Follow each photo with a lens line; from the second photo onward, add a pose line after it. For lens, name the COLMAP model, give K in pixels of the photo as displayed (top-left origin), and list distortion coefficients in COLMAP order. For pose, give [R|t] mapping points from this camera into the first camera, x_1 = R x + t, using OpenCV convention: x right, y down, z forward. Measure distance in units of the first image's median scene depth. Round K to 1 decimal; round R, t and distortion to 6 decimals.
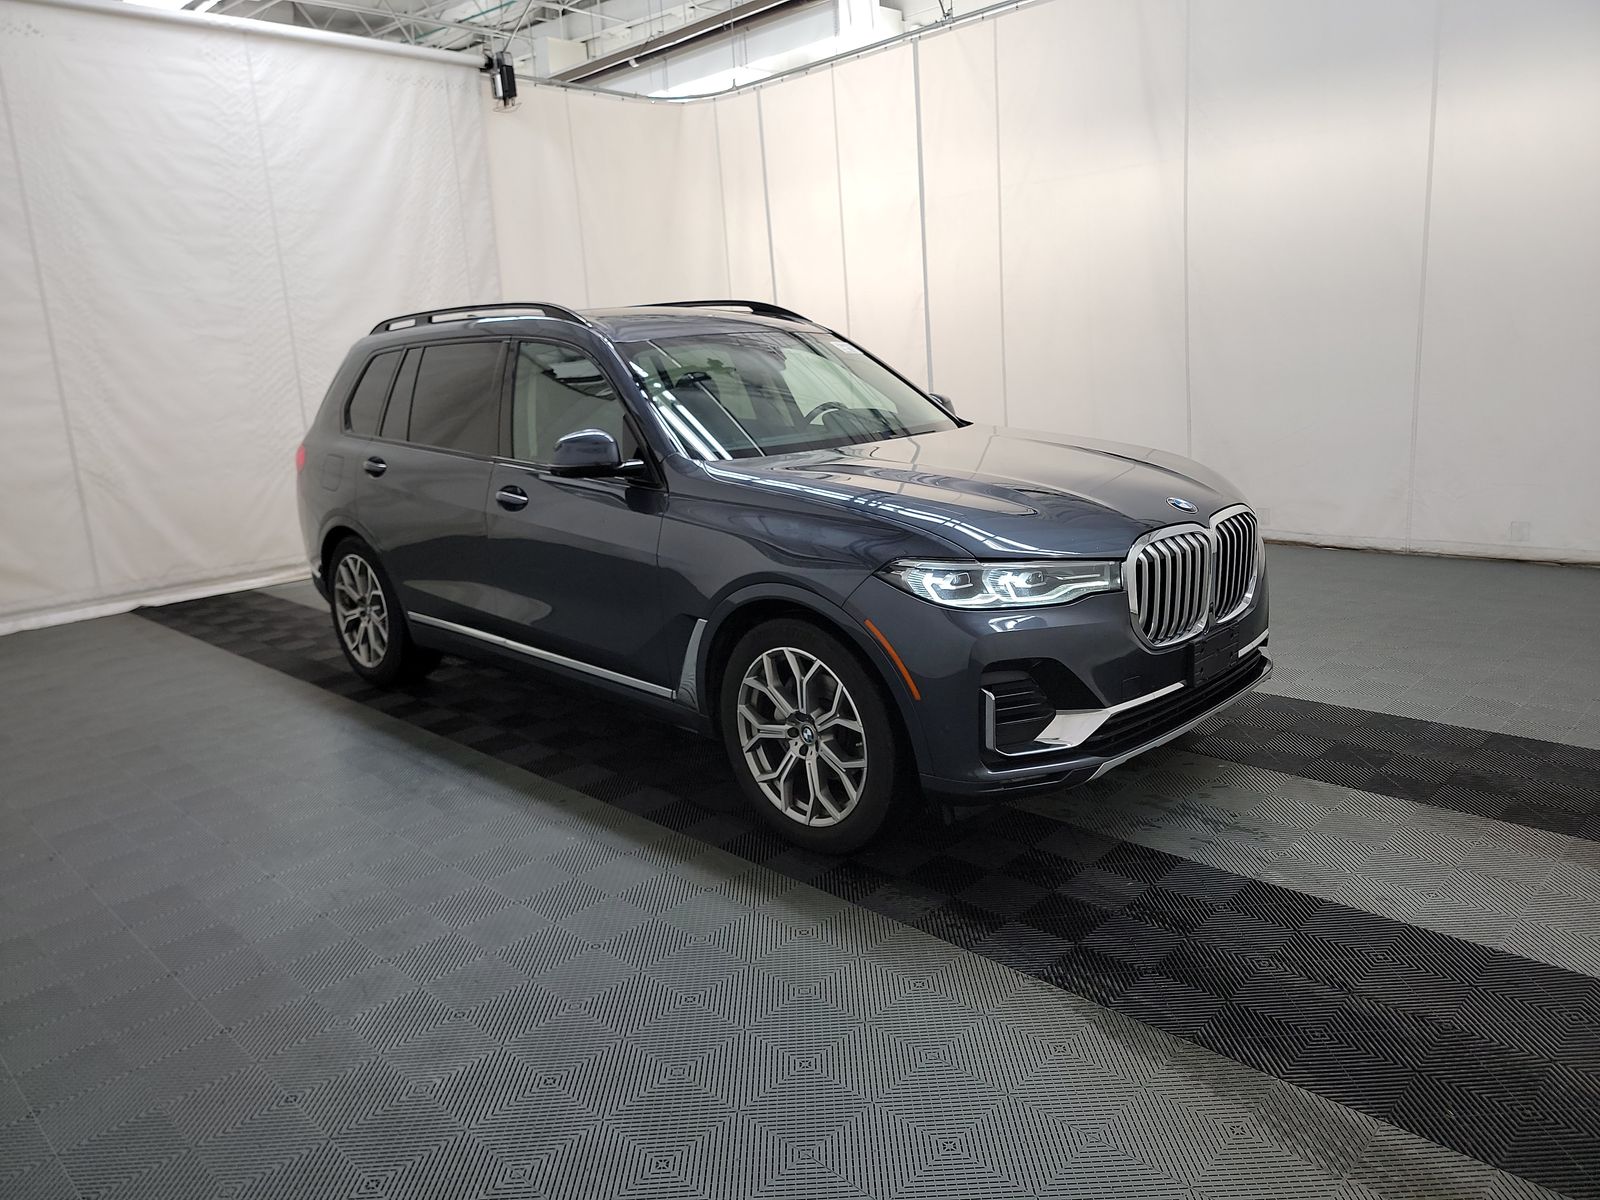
lens RADIAL K [[1158.5, 0, 794.3], [0, 1158.5, 628.8], [0, 0, 1]] dist [0.059229, -0.056768]
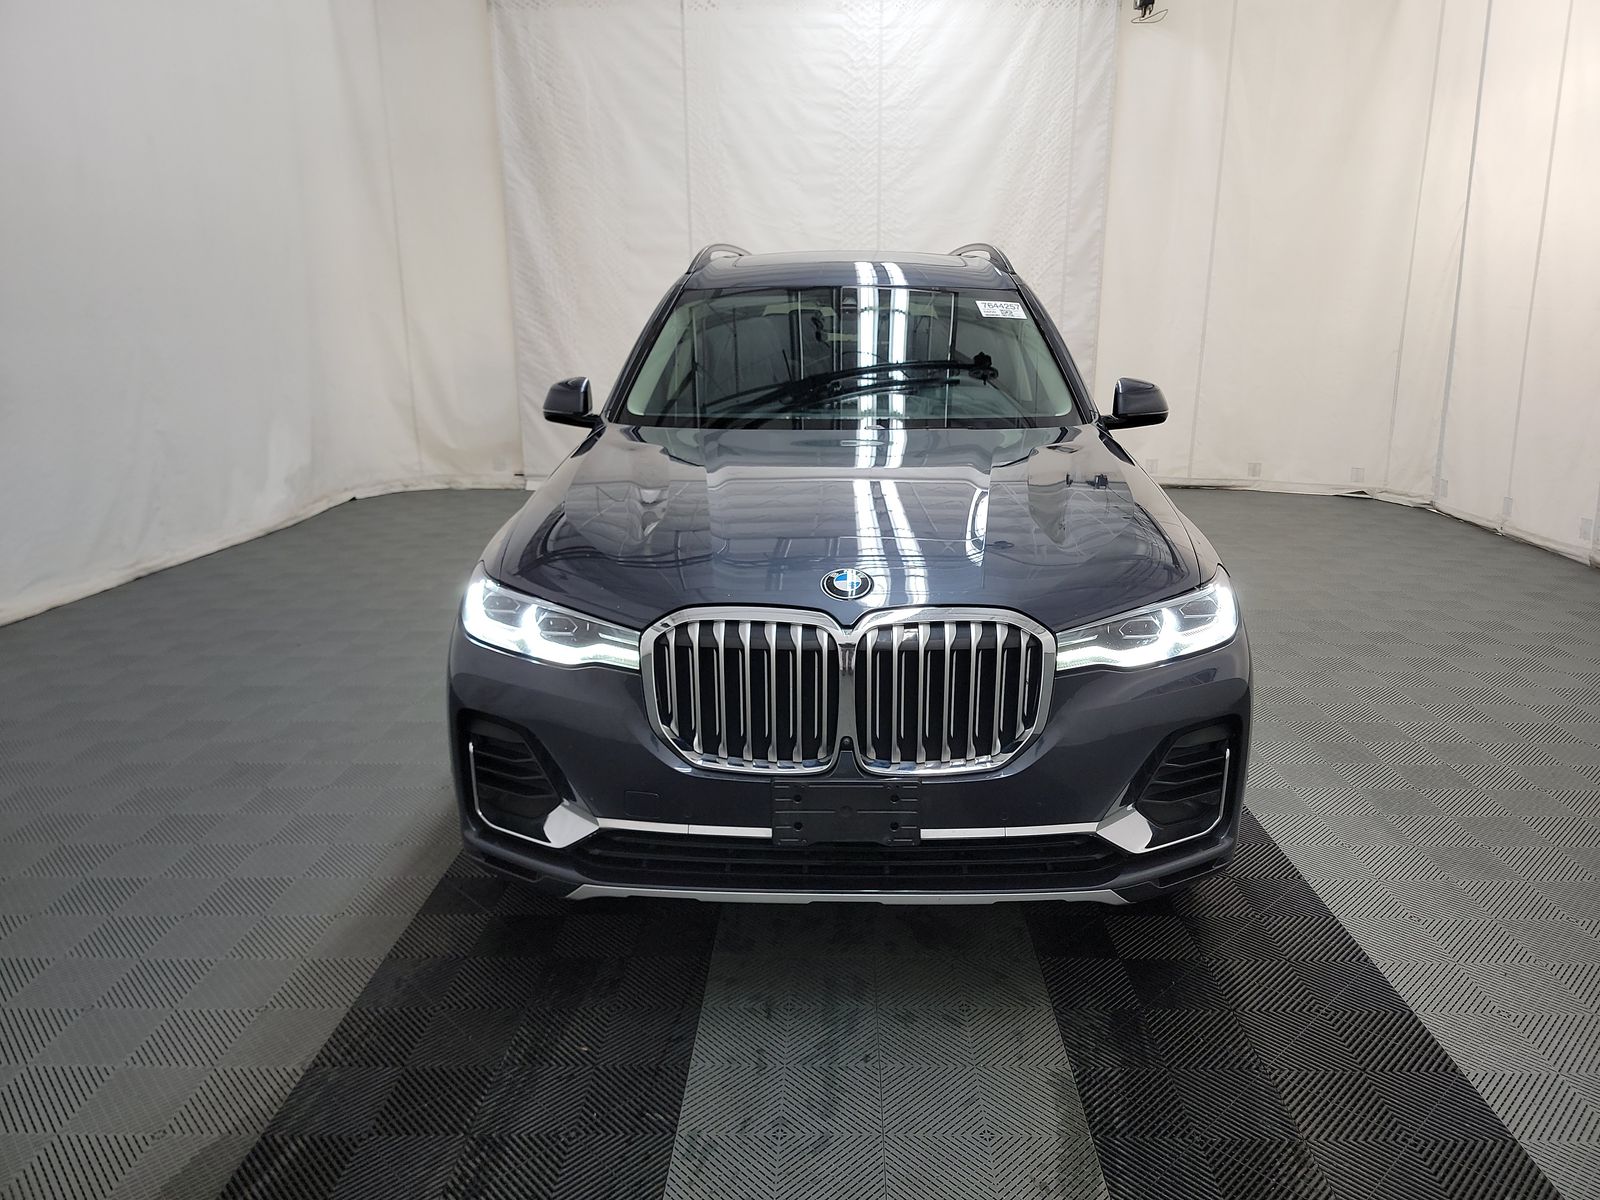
lens RADIAL K [[1139.5, 0, 815.3], [0, 1139.5, 597.7], [0, 0, 1]] dist [0.071976, -0.052851]
pose [[0.662494, 0.243887, -0.708252, 0.374733], [-0.212209, 0.967883, 0.134791, -0.088264], [0.718379, 0.060999, 0.692972, 0.252452]]
